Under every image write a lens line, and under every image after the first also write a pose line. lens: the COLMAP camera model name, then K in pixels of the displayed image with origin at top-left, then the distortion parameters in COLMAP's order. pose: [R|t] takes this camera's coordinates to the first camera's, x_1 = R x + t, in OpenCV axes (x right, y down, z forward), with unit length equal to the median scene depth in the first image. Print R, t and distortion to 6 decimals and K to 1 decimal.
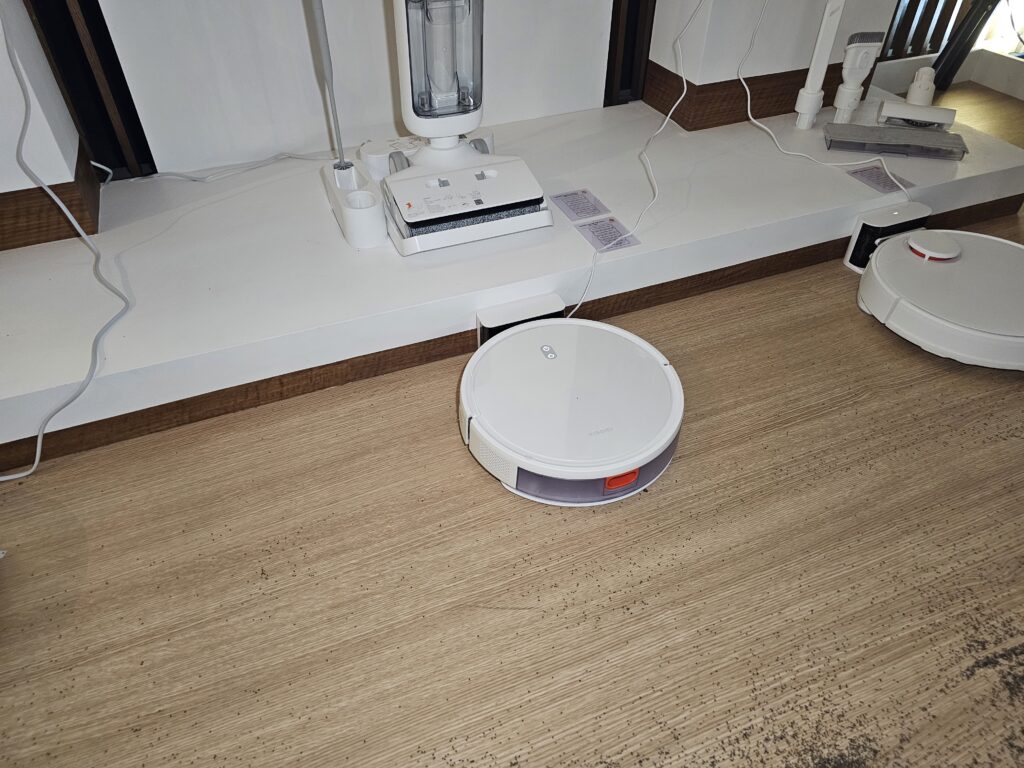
lens RADIAL K [[682.3, 0, 478.1], [0, 682.3, 384.1], [0, 0, 1]] dist [0.045470, -0.049984]
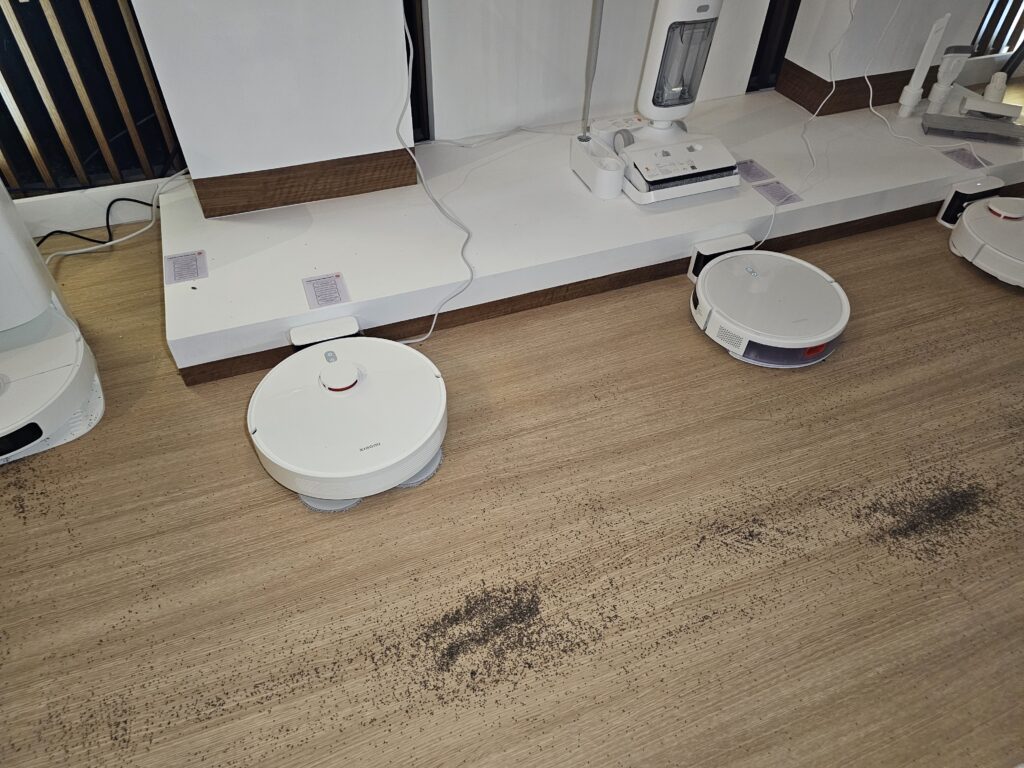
lens RADIAL K [[682.3, 0, 478.1], [0, 682.3, 384.1], [0, 0, 1]] dist [0.045470, -0.049984]
pose [[0.999598, 0.028026, -0.004377, -0.421307], [-0.027764, 0.998290, 0.051434, 0.120392], [0.005811, -0.051292, 0.998667, -0.446185]]
